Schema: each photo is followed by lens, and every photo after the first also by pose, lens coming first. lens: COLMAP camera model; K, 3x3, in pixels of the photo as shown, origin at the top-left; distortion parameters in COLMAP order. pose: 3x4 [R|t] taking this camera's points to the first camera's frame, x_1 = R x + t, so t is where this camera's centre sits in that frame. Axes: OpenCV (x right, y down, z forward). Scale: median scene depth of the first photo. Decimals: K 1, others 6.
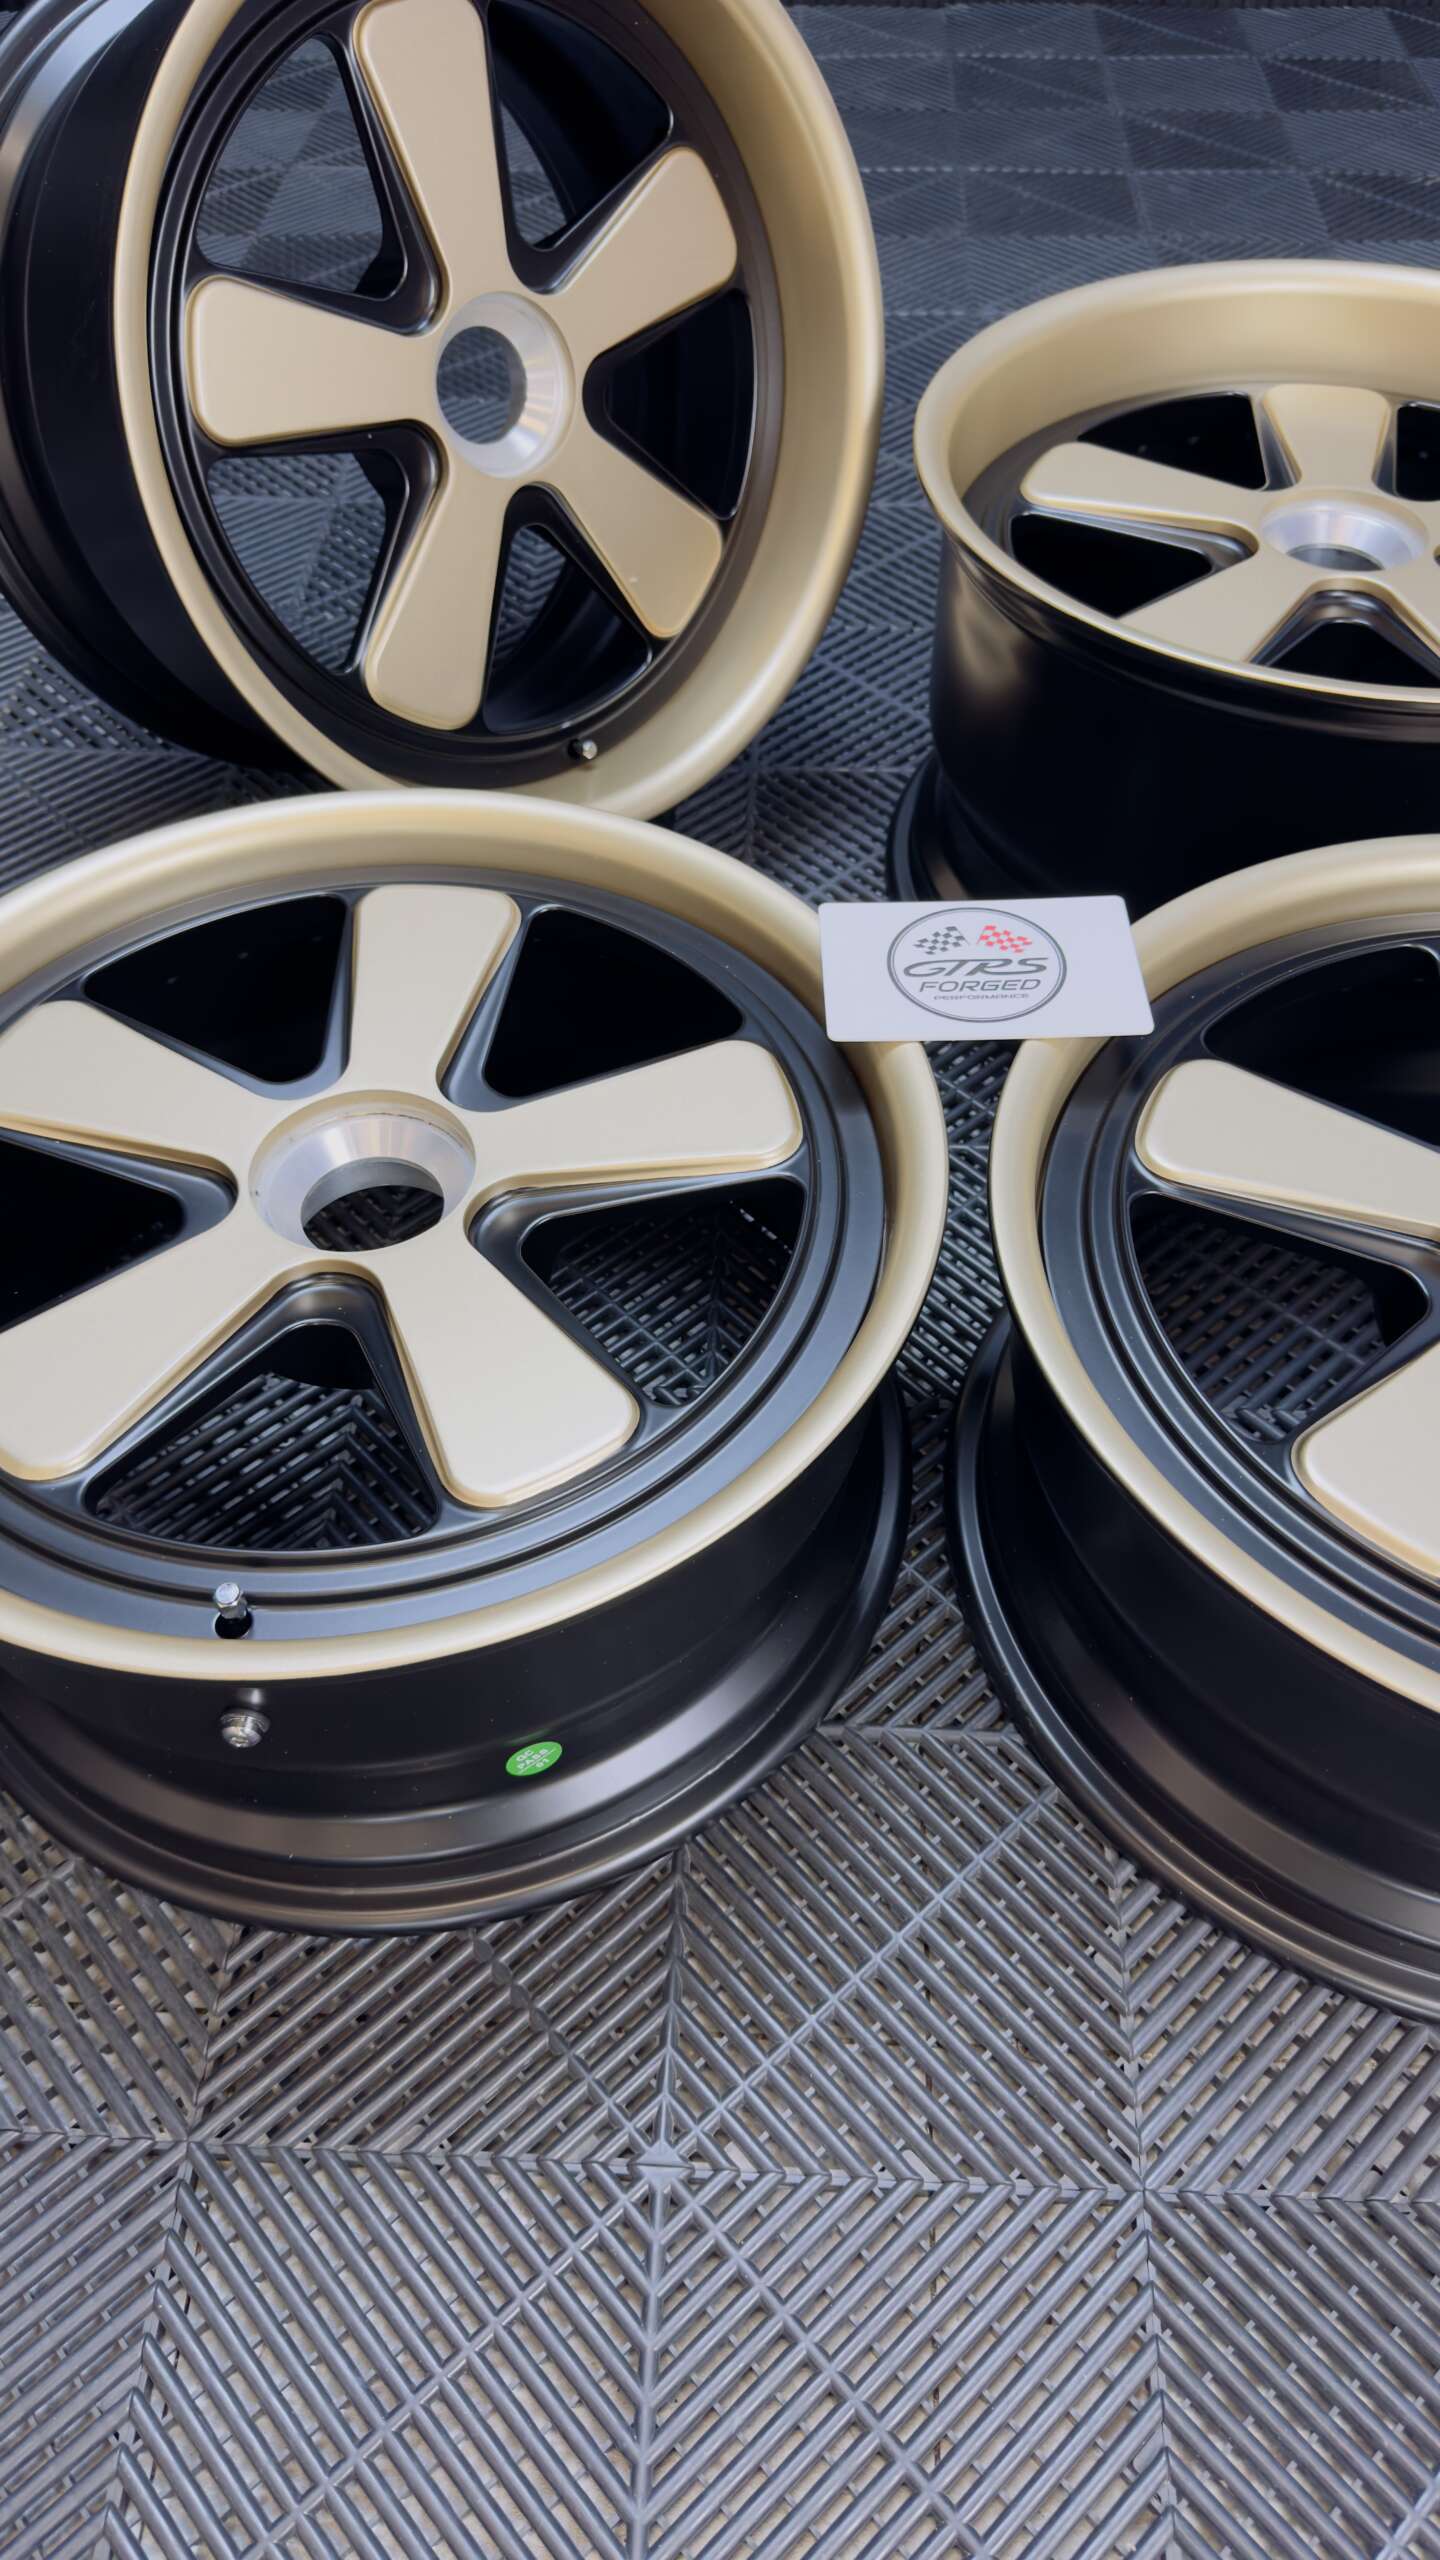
lens RADIAL K [[1833.3, 0, 712.9], [0, 1833.3, 1283.9], [0, 0, 1]] dist [0.055589, -0.099209]
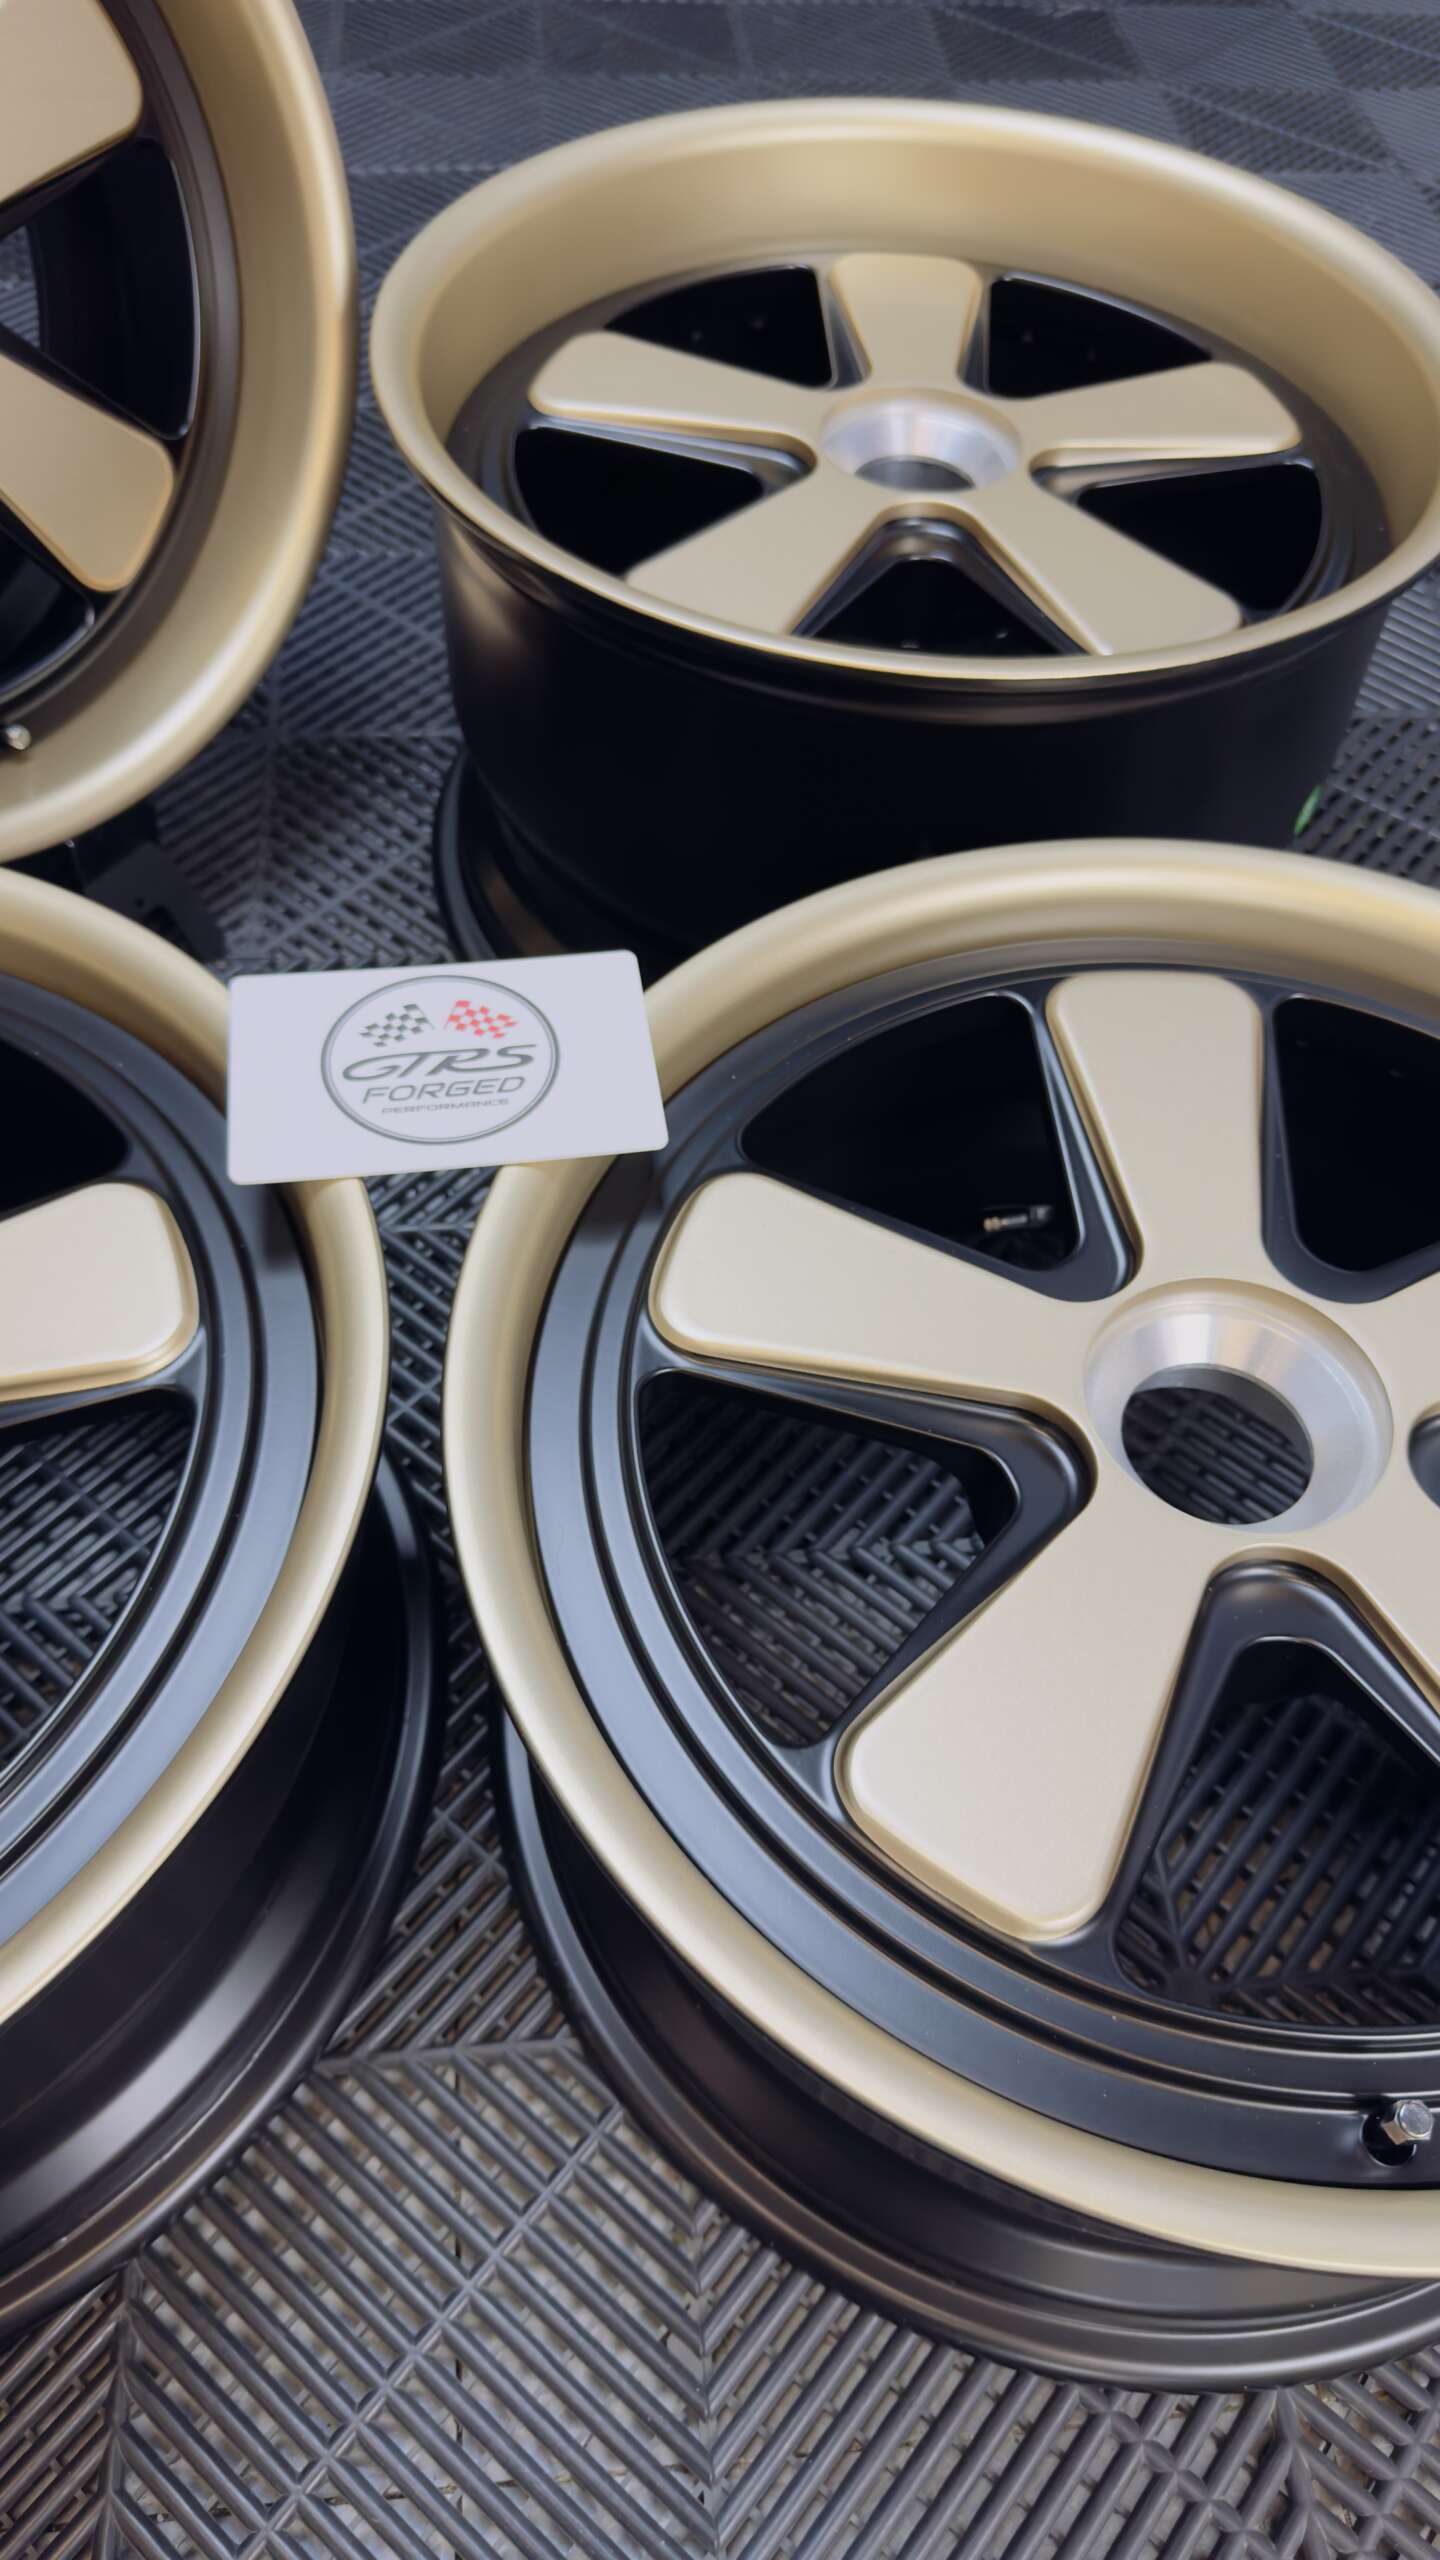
lens RADIAL K [[1833.3, 0, 723.4], [0, 1833.3, 1279.3], [0, 0, 1]] dist [0.055589, -0.099209]
pose [[0.988509, -0.078734, 0.129040, 0.128793], [0.070919, 0.995421, 0.064086, -0.103693], [-0.133495, -0.054198, 0.989566, 0.195006]]
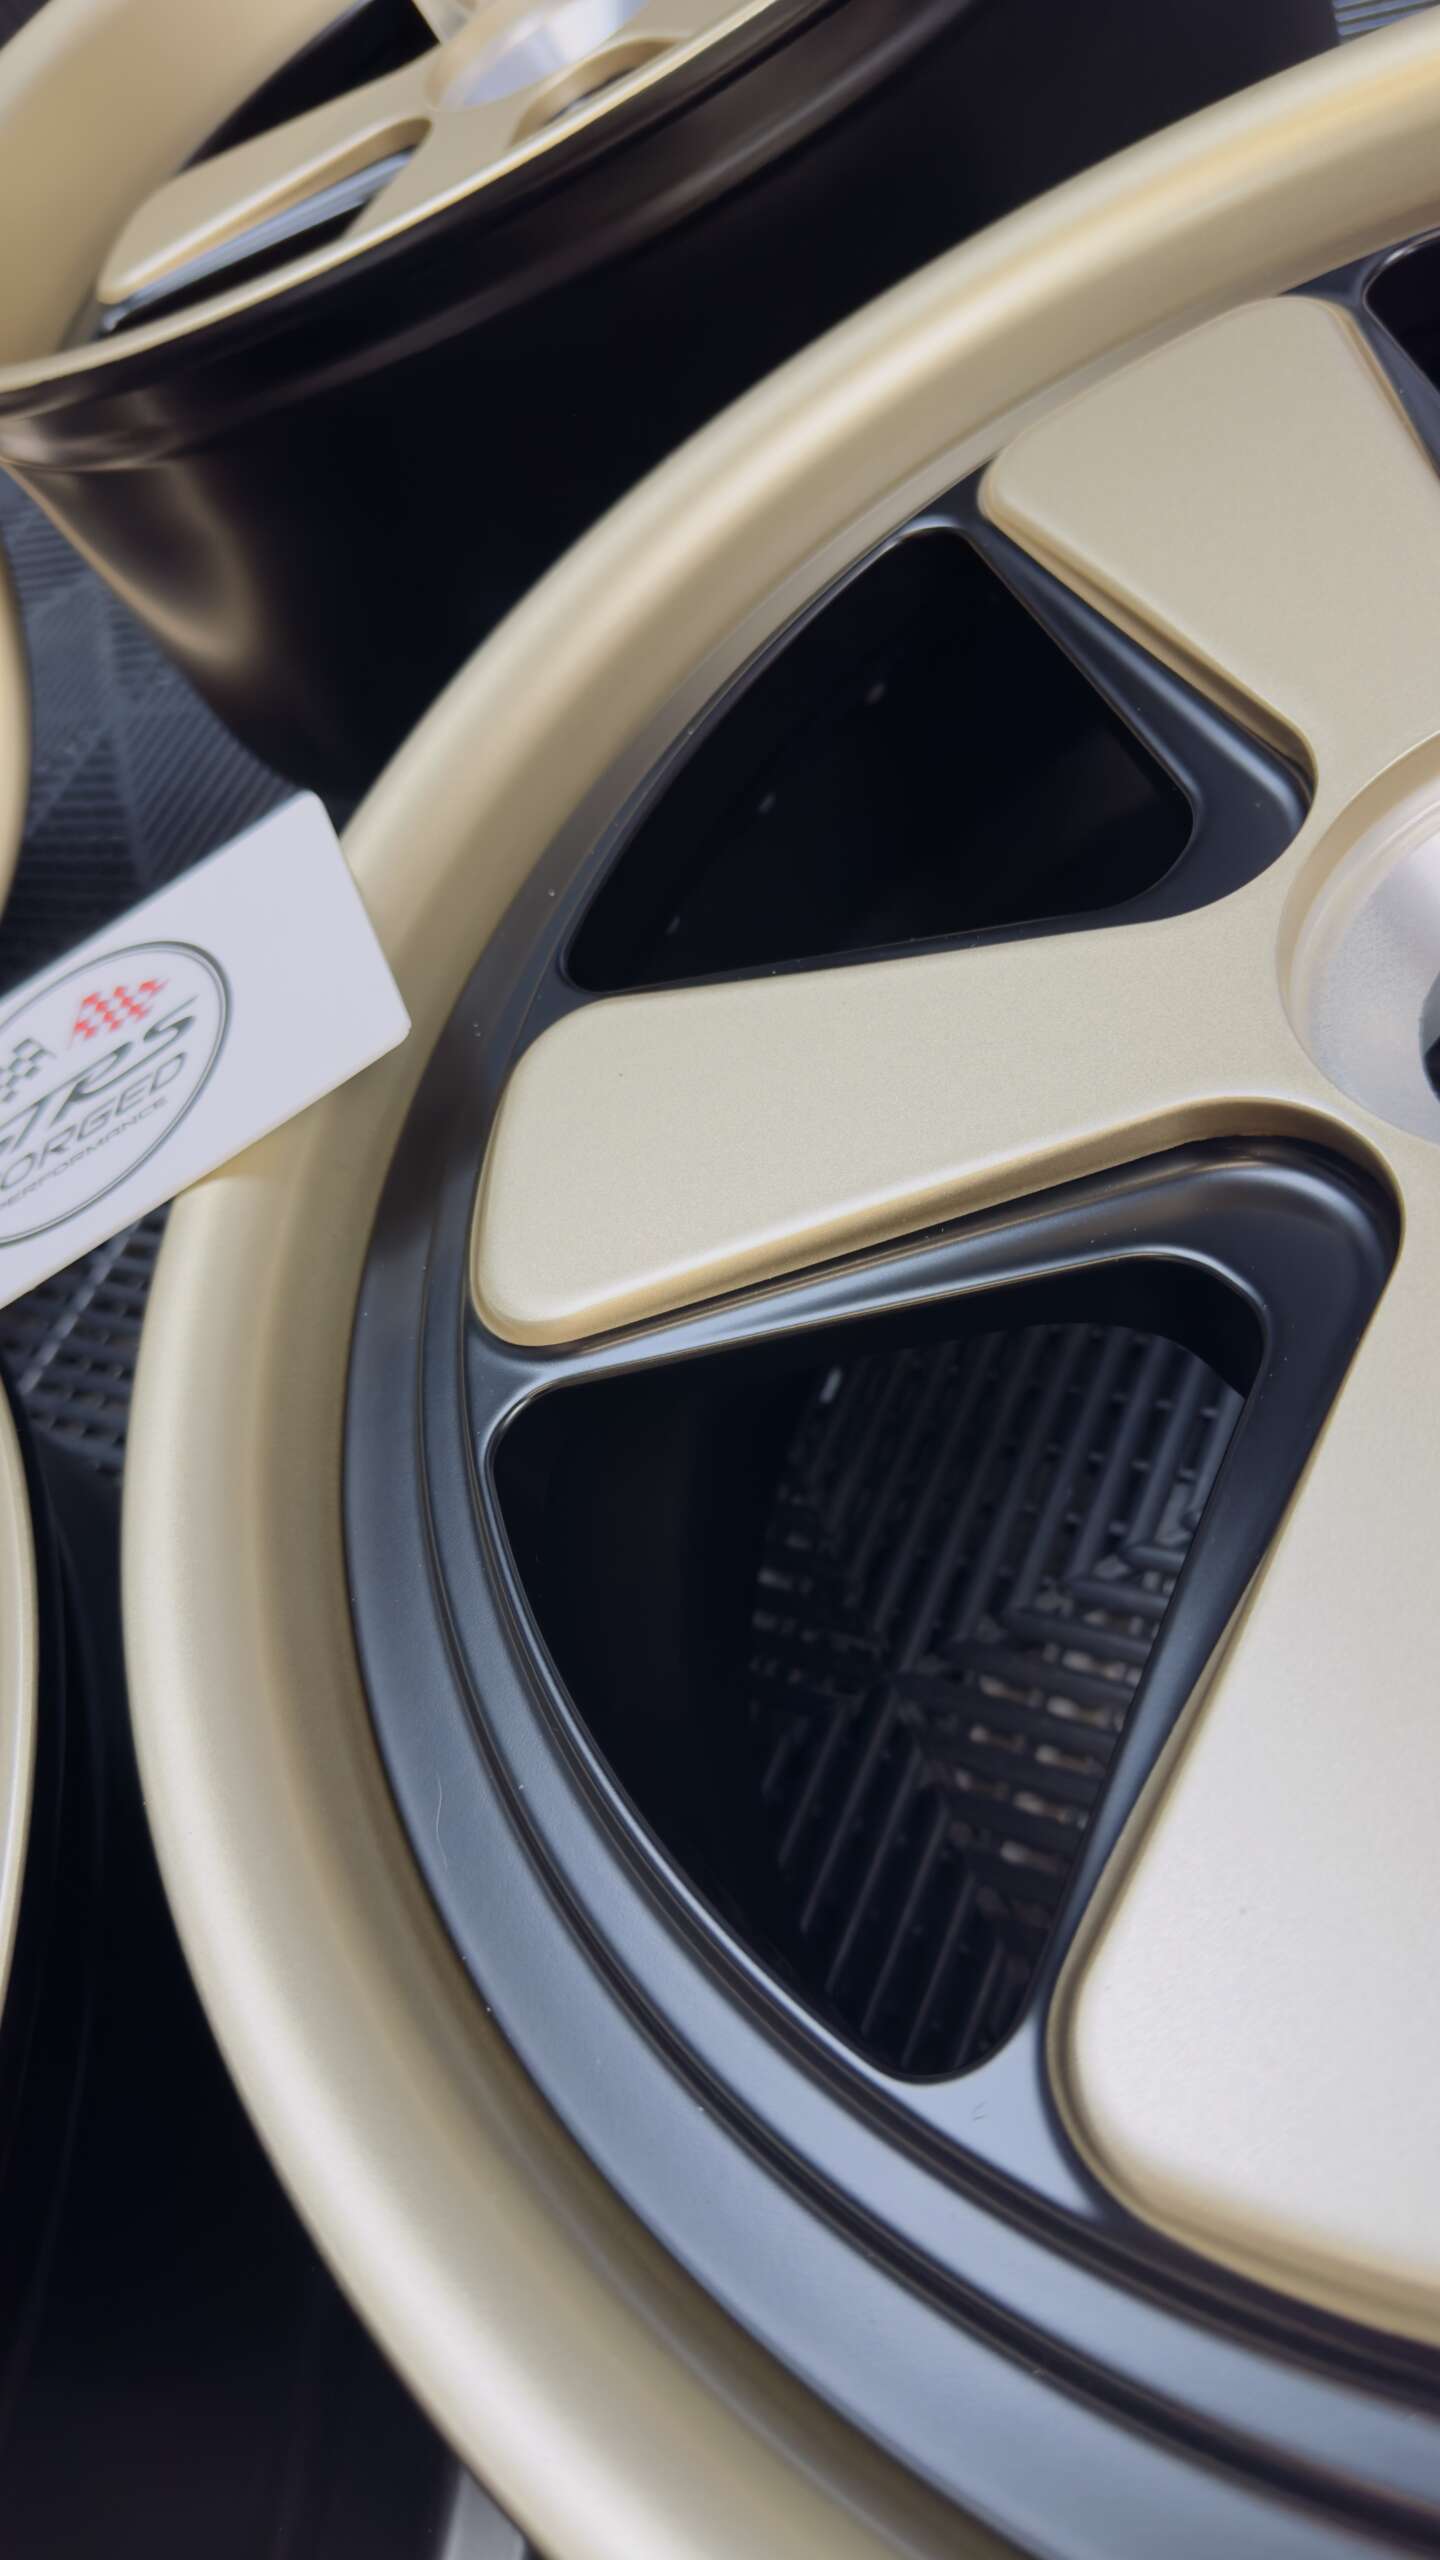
lens RADIAL K [[1833.3, 0, 684.0], [0, 1833.3, 1223.6], [0, 0, 1]] dist [0.055589, -0.099209]
pose [[0.848724, -0.522232, -0.083310, 0.245570], [0.516349, 0.852368, -0.082779, -0.025672], [0.114240, 0.027239, 0.993080, 0.477298]]
